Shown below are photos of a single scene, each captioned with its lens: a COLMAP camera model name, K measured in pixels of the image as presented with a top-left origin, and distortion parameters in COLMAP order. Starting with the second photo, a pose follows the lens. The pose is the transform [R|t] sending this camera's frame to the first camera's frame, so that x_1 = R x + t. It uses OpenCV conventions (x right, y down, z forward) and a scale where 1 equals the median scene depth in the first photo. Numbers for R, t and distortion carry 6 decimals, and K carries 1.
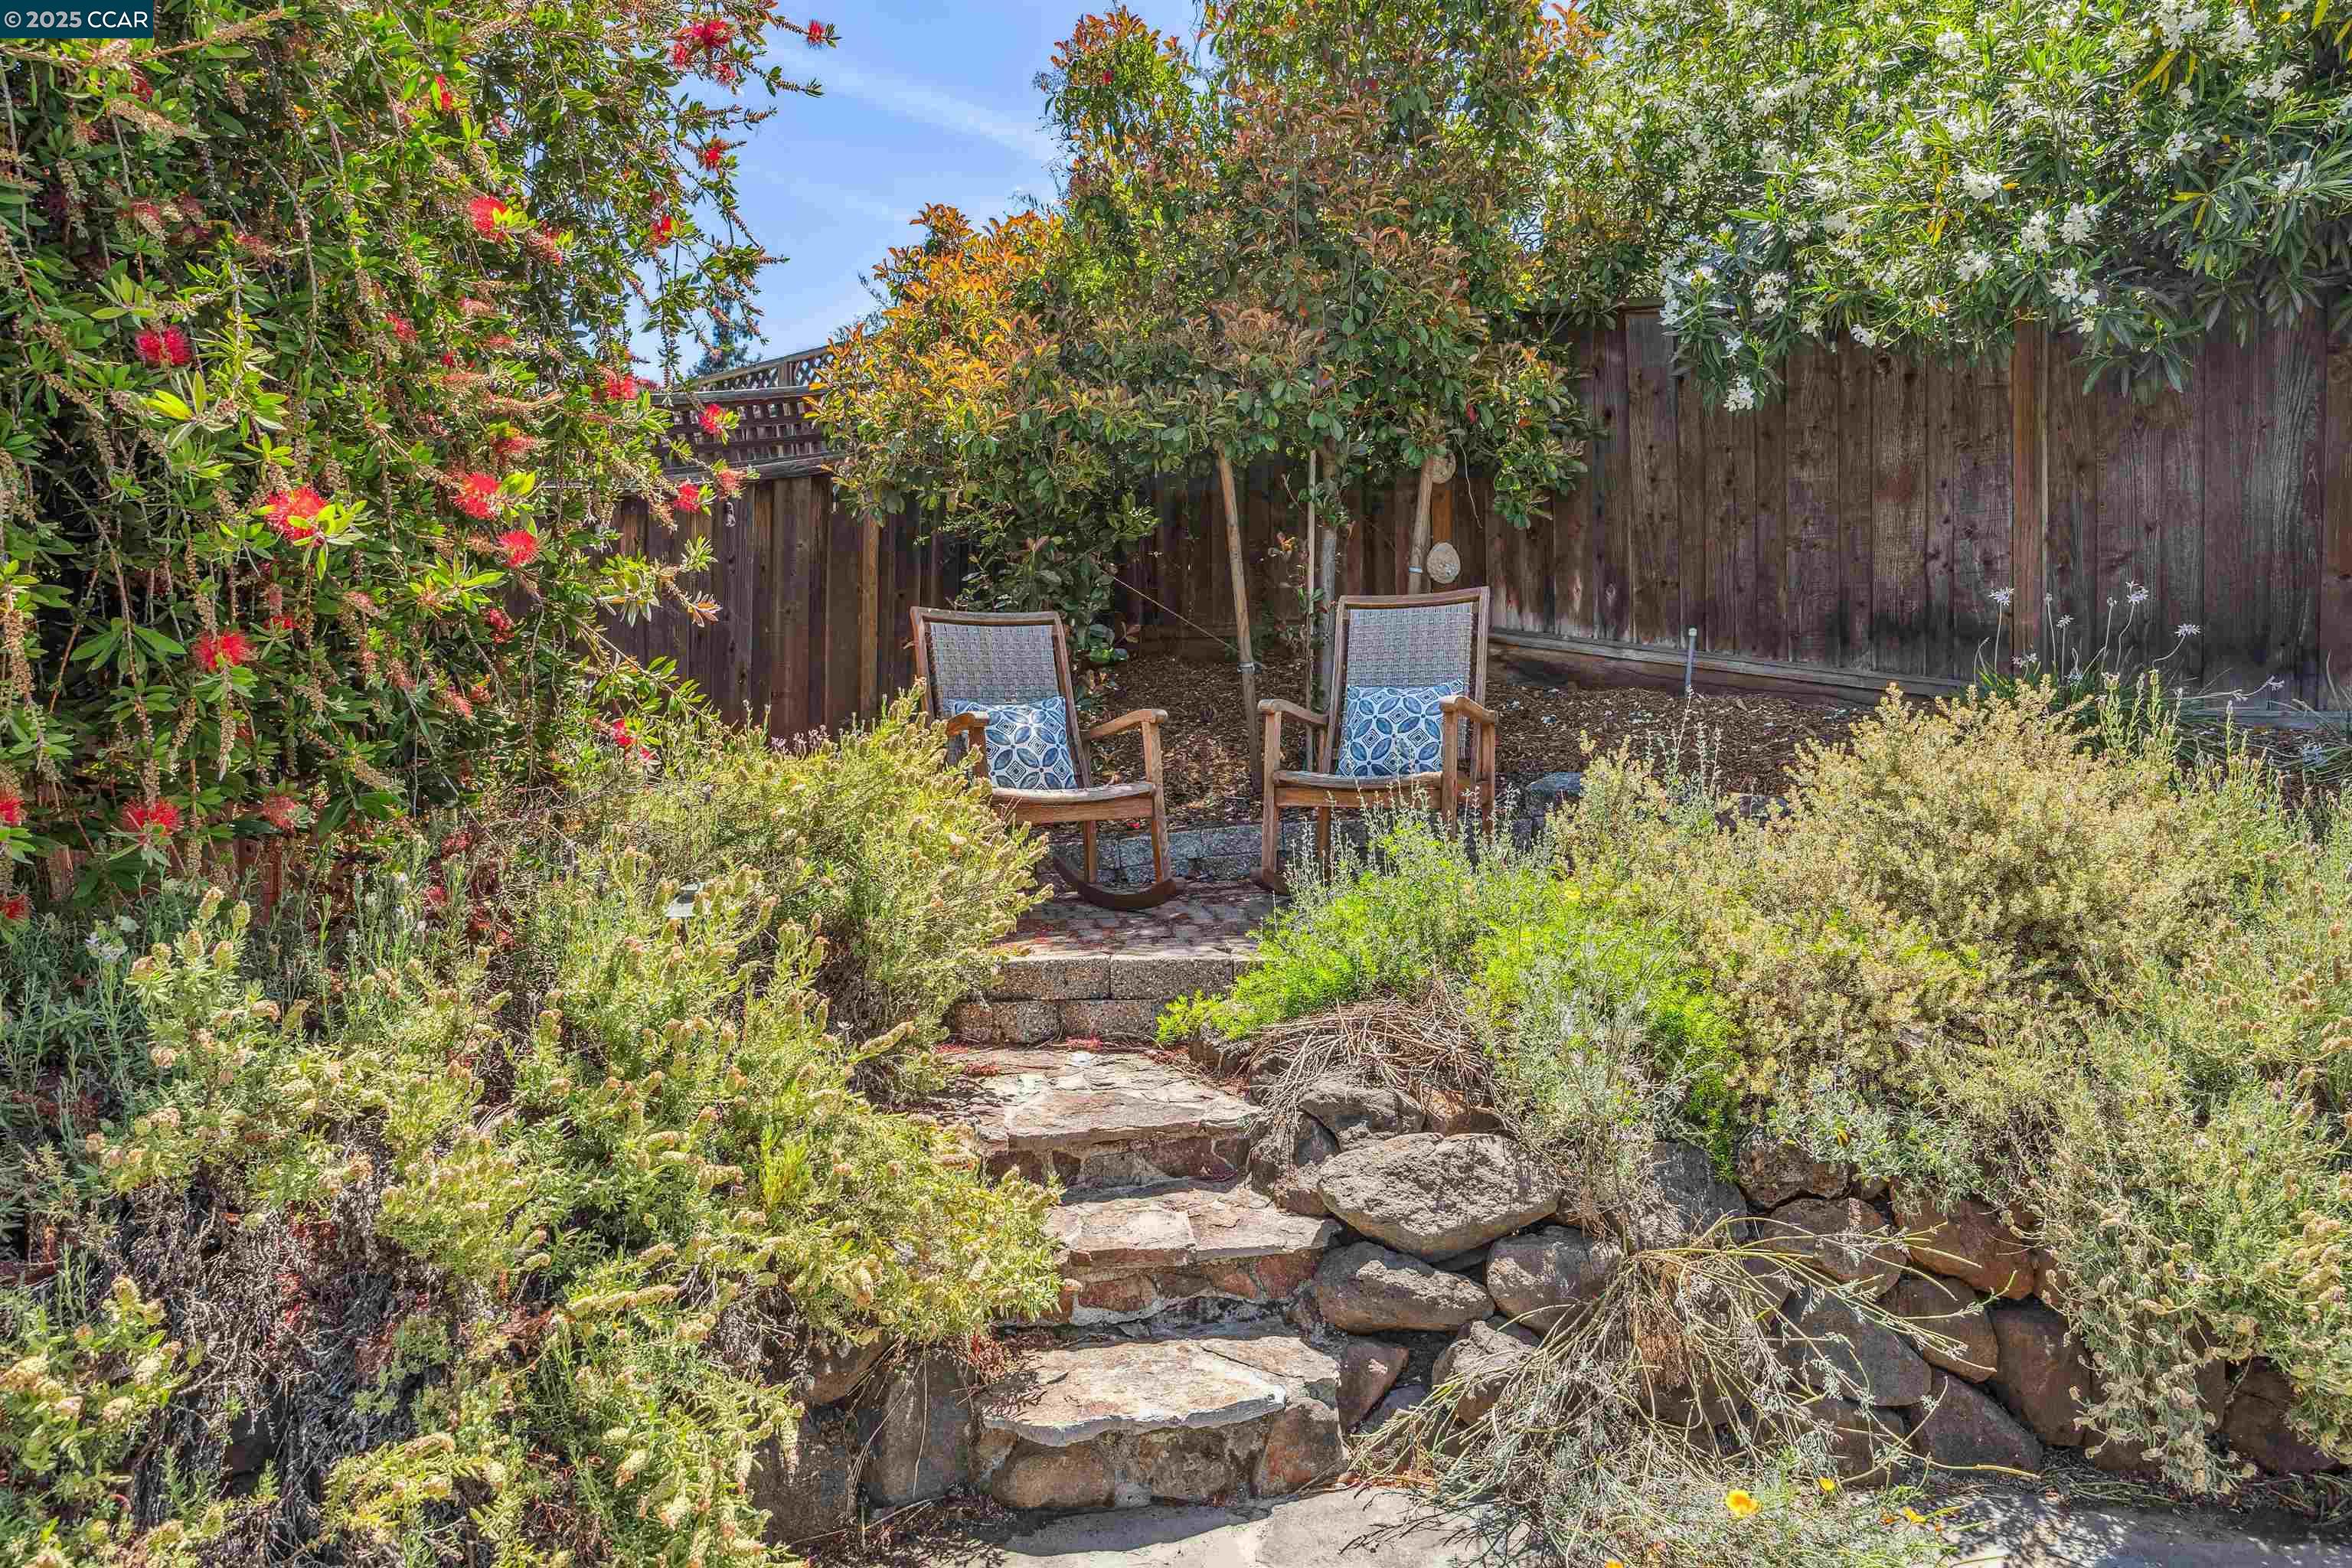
lens RADIAL K [[1433.9, 0, 1163.8], [0, 1433.9, 729.1], [0, 0, 1]] dist [-0.027696, 0.000947]
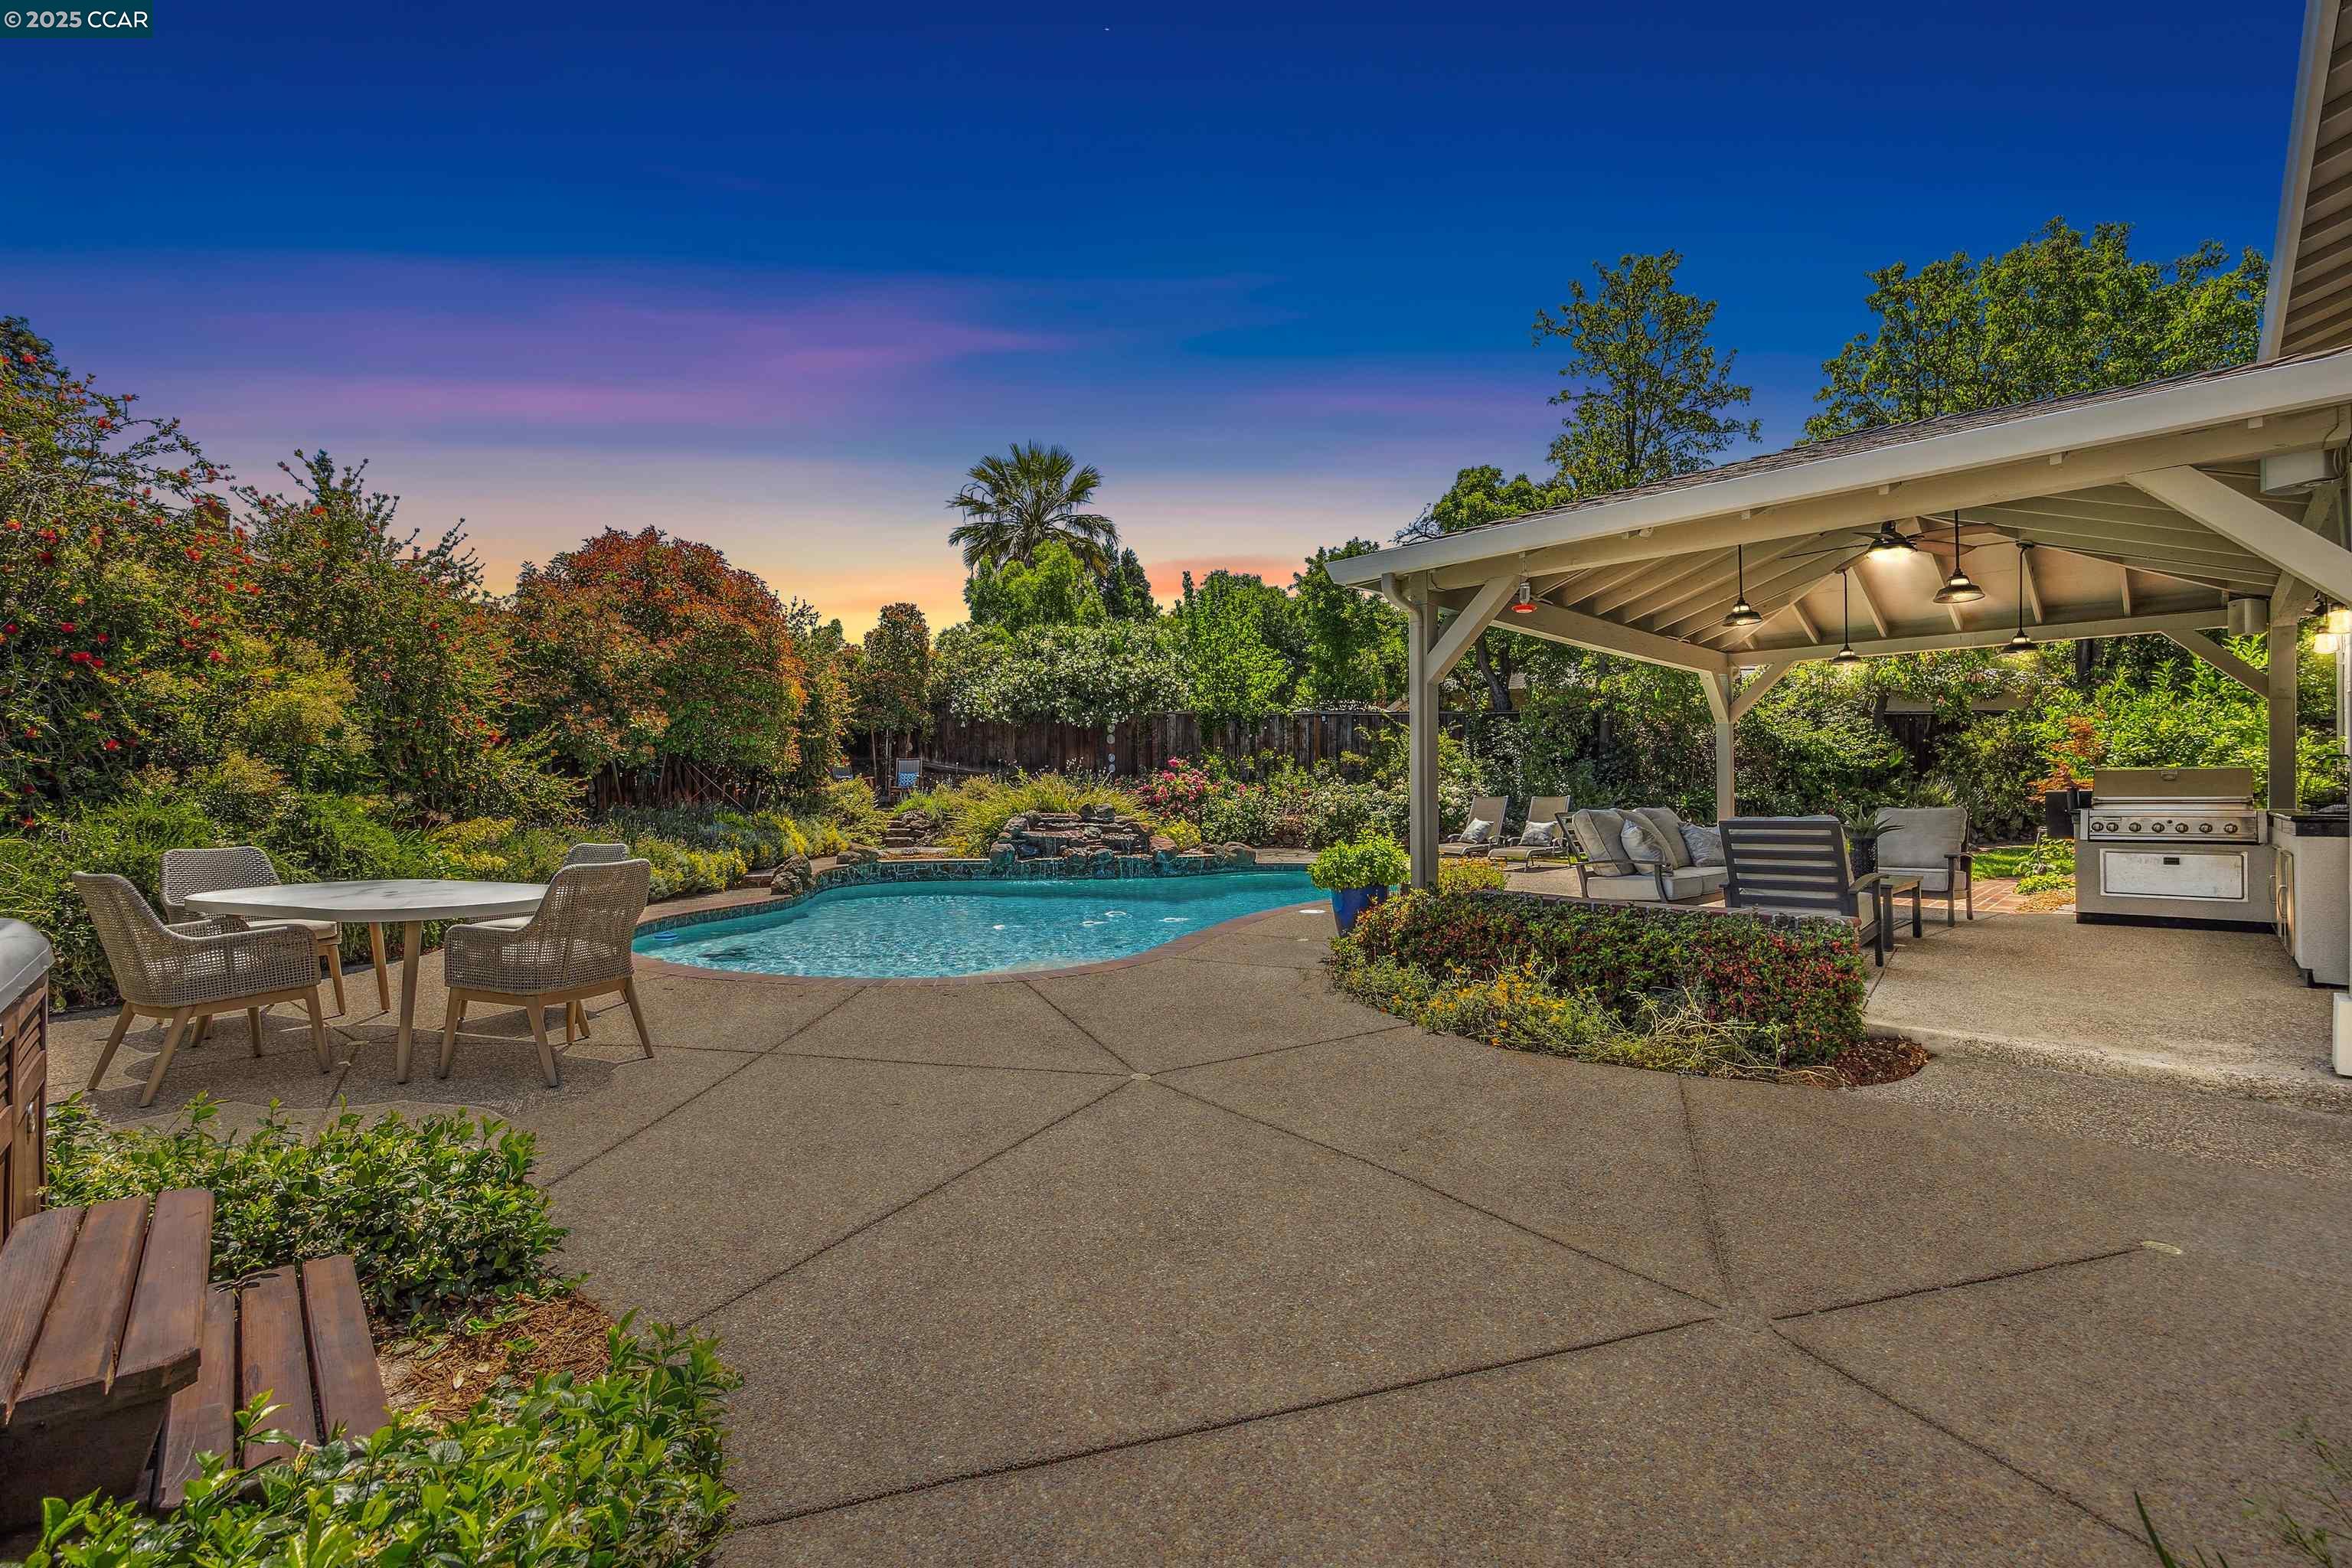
lens RADIAL K [[988.9, 0, 1165.7], [0, 988.9, 780.5], [0, 0, 1]] dist [-0.011418, -0.000179]
pose [[0.875776, 0.006044, 0.482681, -0.877610], [-0.001325, 0.999948, -0.010116, 0.041324], [-0.482717, 0.008220, 0.875738, -3.132694]]
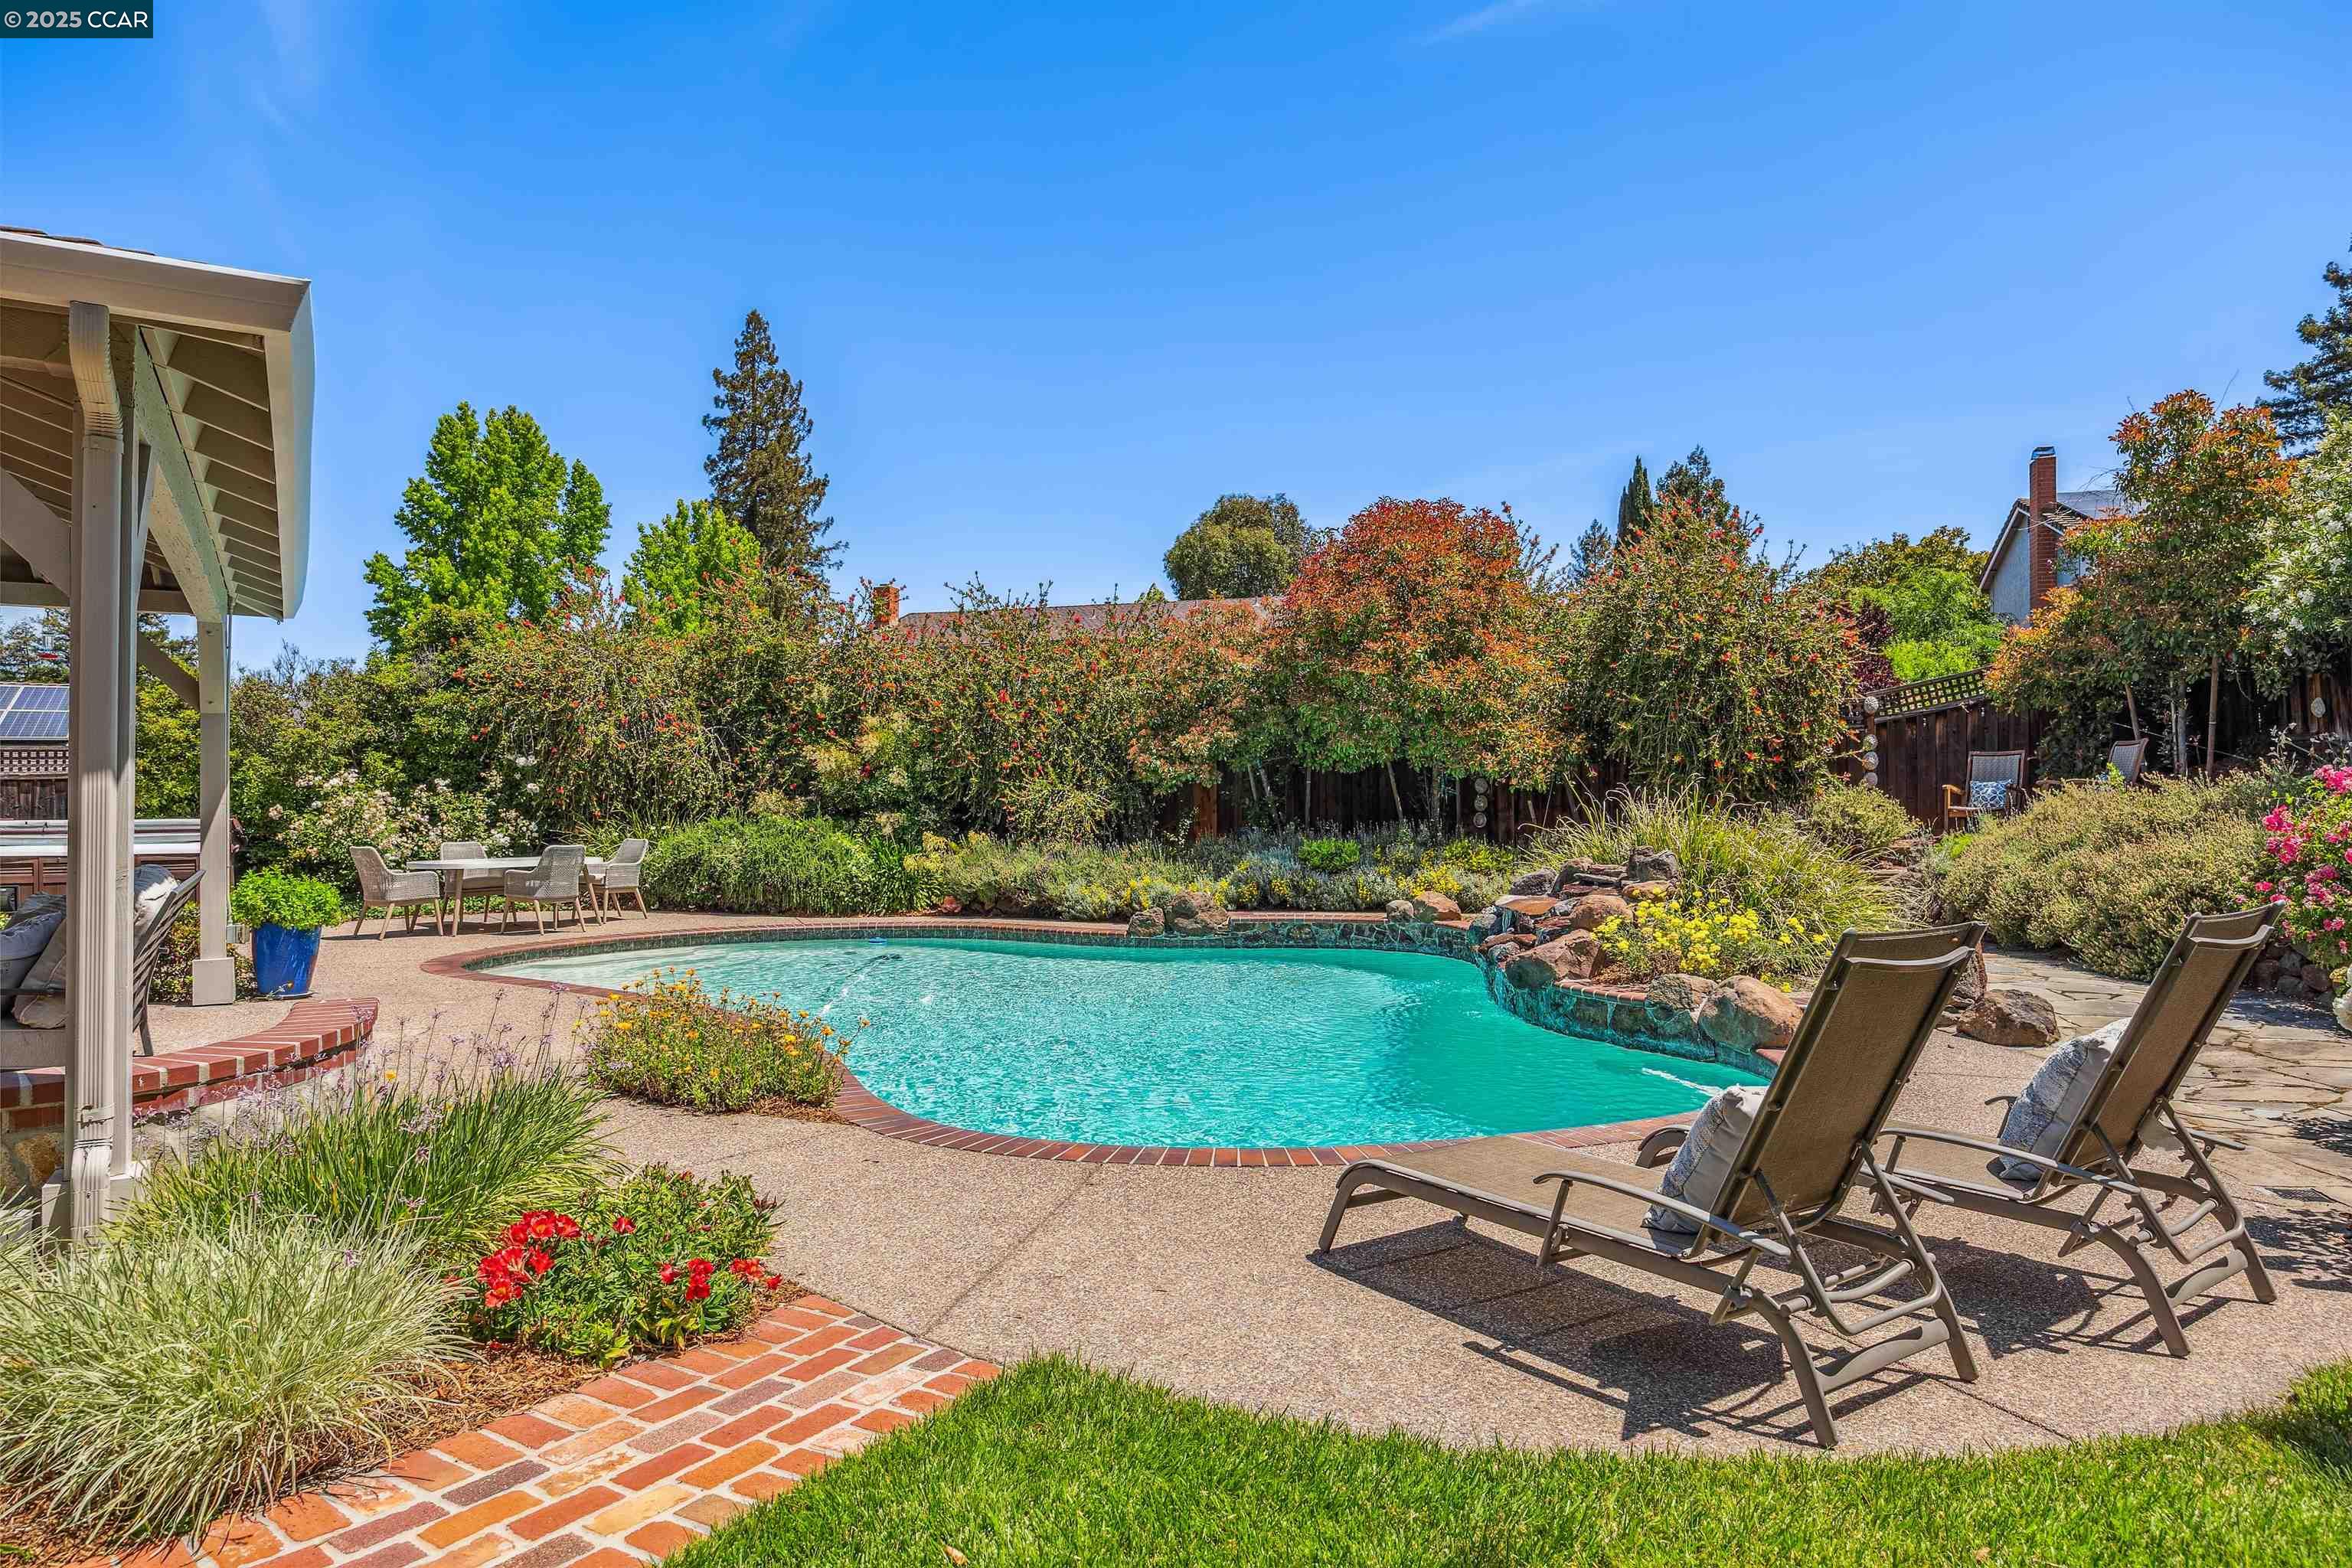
lens RADIAL K [[1433.9, 0, 1165.1], [0, 1433.9, 790.4], [0, 0, 1]] dist [-0.027696, 0.000947]
pose [[0.299778, -0.006737, -0.953985, 2.178662], [0.004237, 0.999975, -0.005730, 0.015506], [0.954000, -0.002324, 0.299799, -1.564124]]
